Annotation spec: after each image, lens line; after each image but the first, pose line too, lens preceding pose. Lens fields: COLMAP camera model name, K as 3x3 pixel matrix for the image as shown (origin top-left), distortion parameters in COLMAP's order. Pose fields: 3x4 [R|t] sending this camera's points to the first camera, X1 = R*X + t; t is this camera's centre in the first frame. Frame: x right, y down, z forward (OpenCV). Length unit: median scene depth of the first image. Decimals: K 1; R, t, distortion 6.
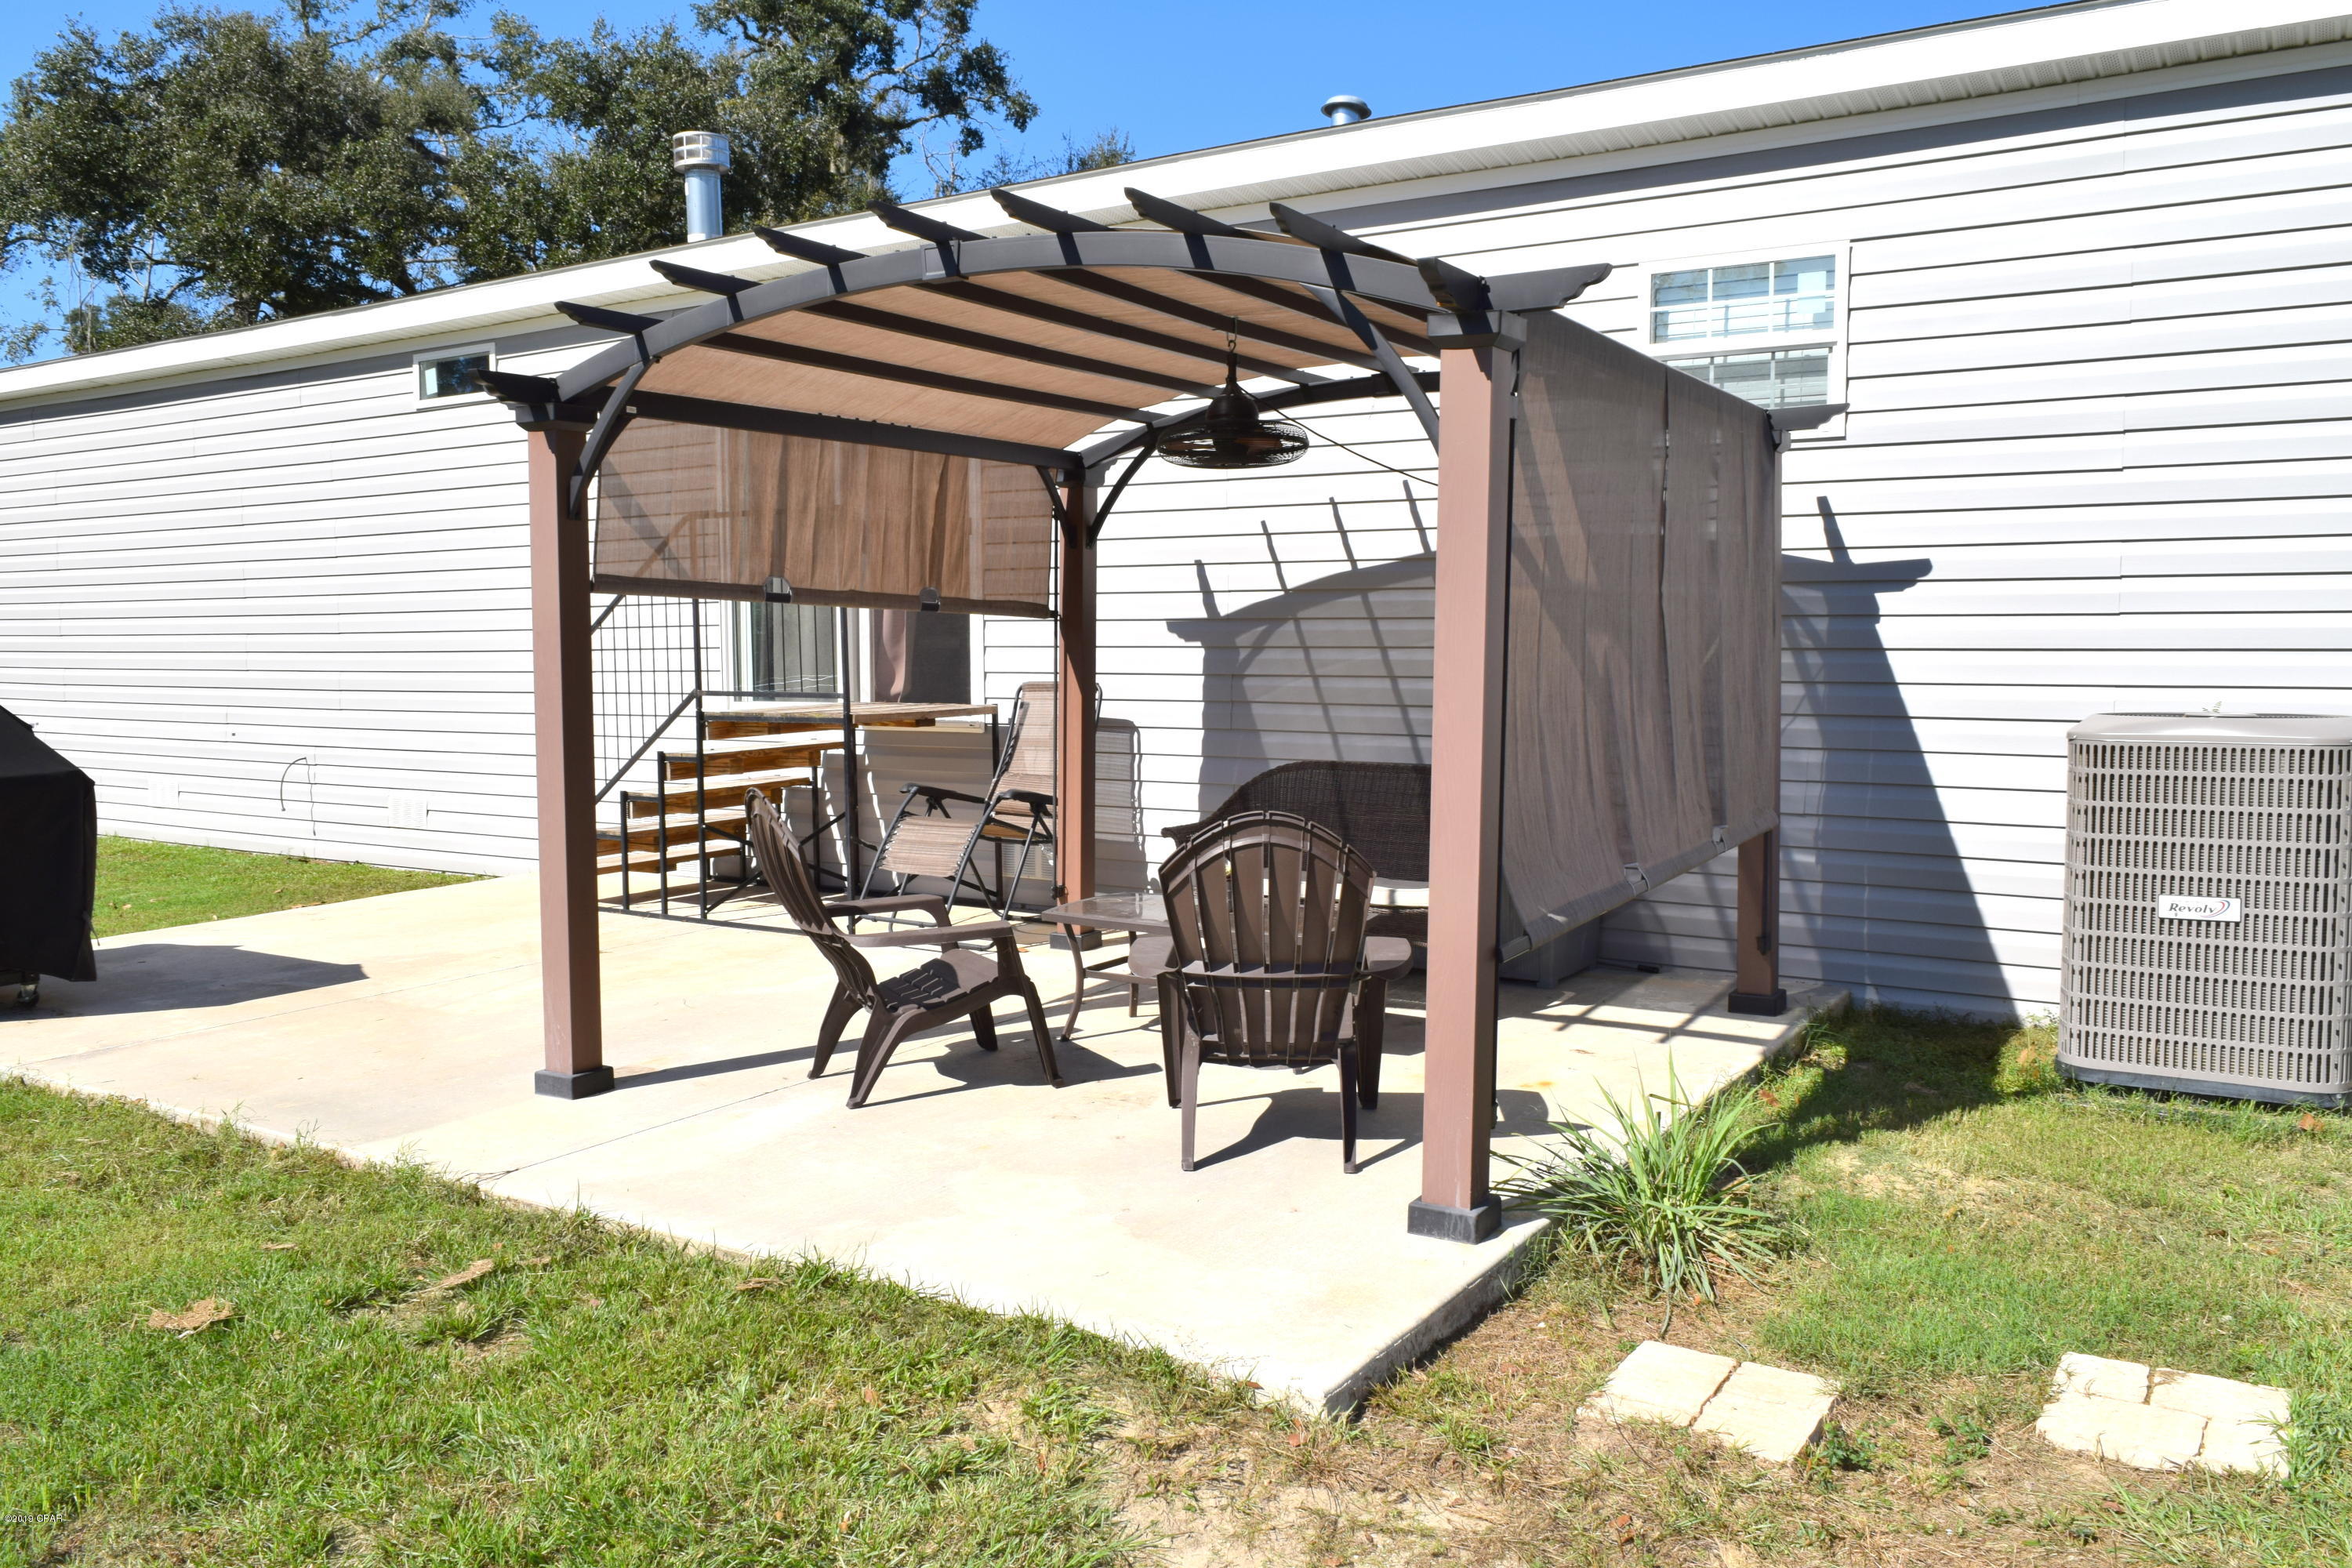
lens RADIAL K [[1784.4, 0, 1176.0], [0, 1784.4, 784.0], [0, 0, 1]] dist [-0.018734, -0.001685]
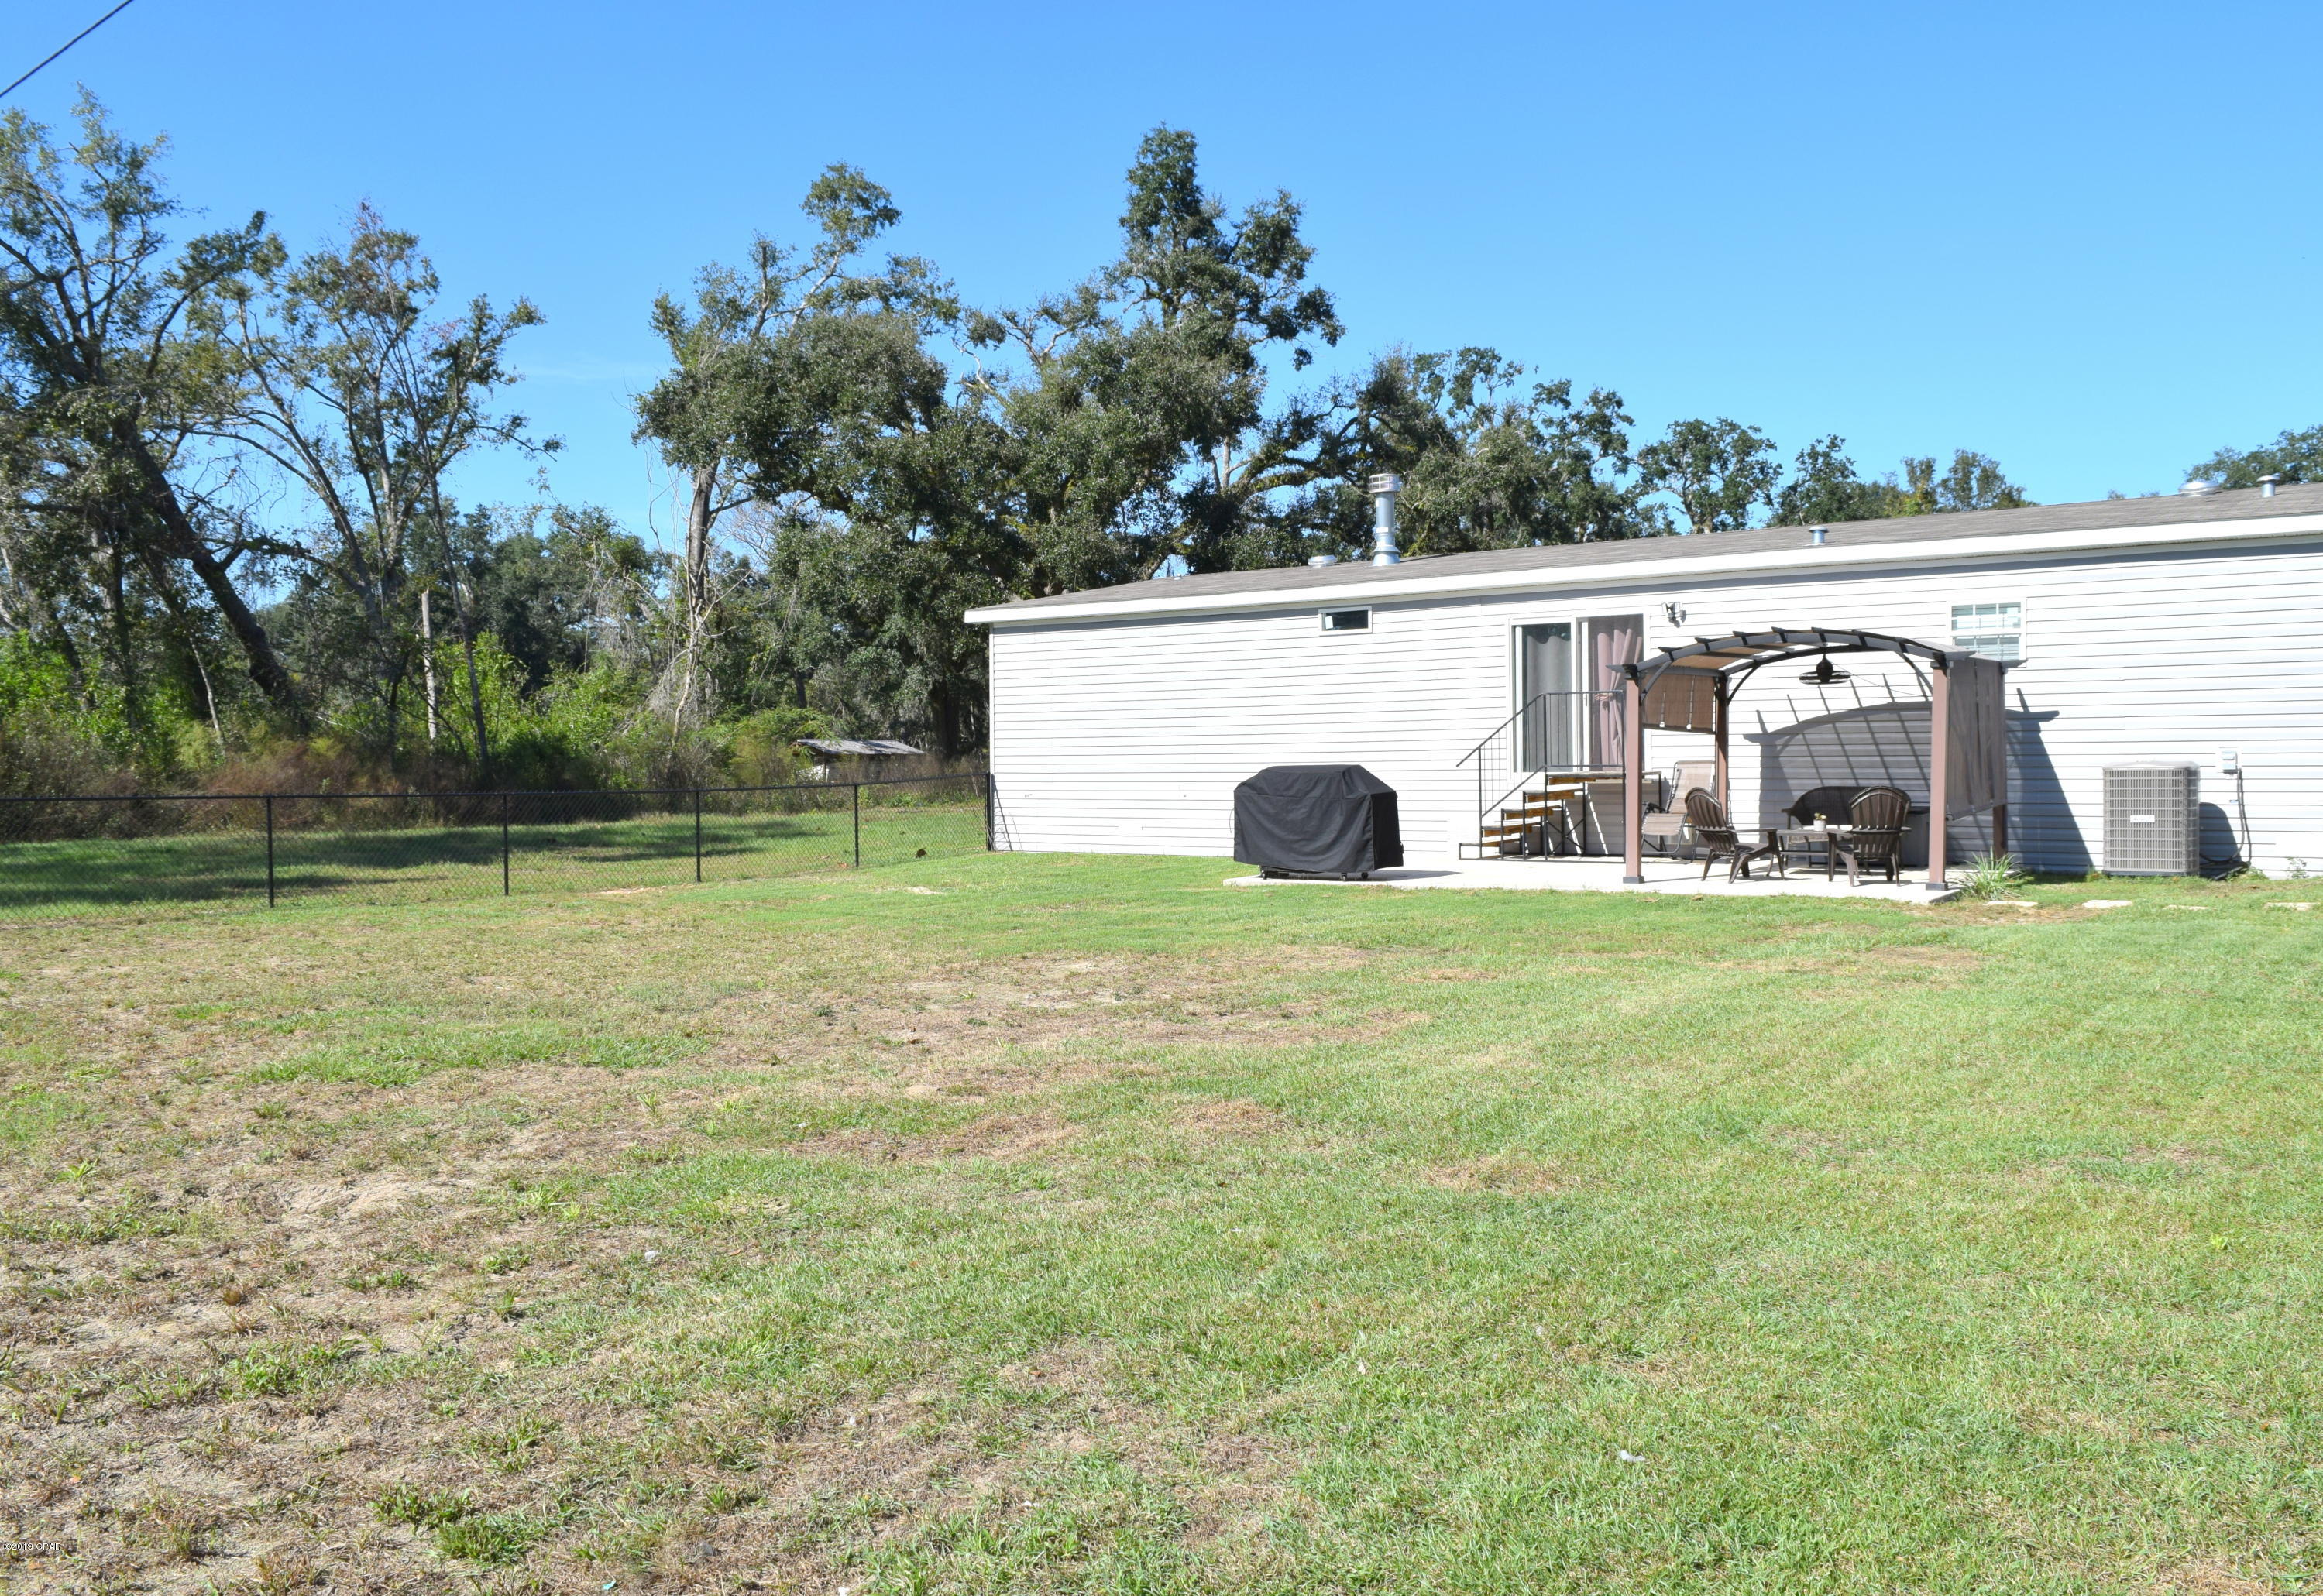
lens RADIAL K [[1985.1, 0, 1161.5], [0, 1985.1, 798.0], [0, 0, 1]] dist [-0.023406, 0.000872]
pose [[0.999091, -0.007482, -0.041963, -0.723393], [0.004949, 0.998178, -0.060140, 0.161922], [0.042336, 0.059878, 0.997308, -1.817758]]
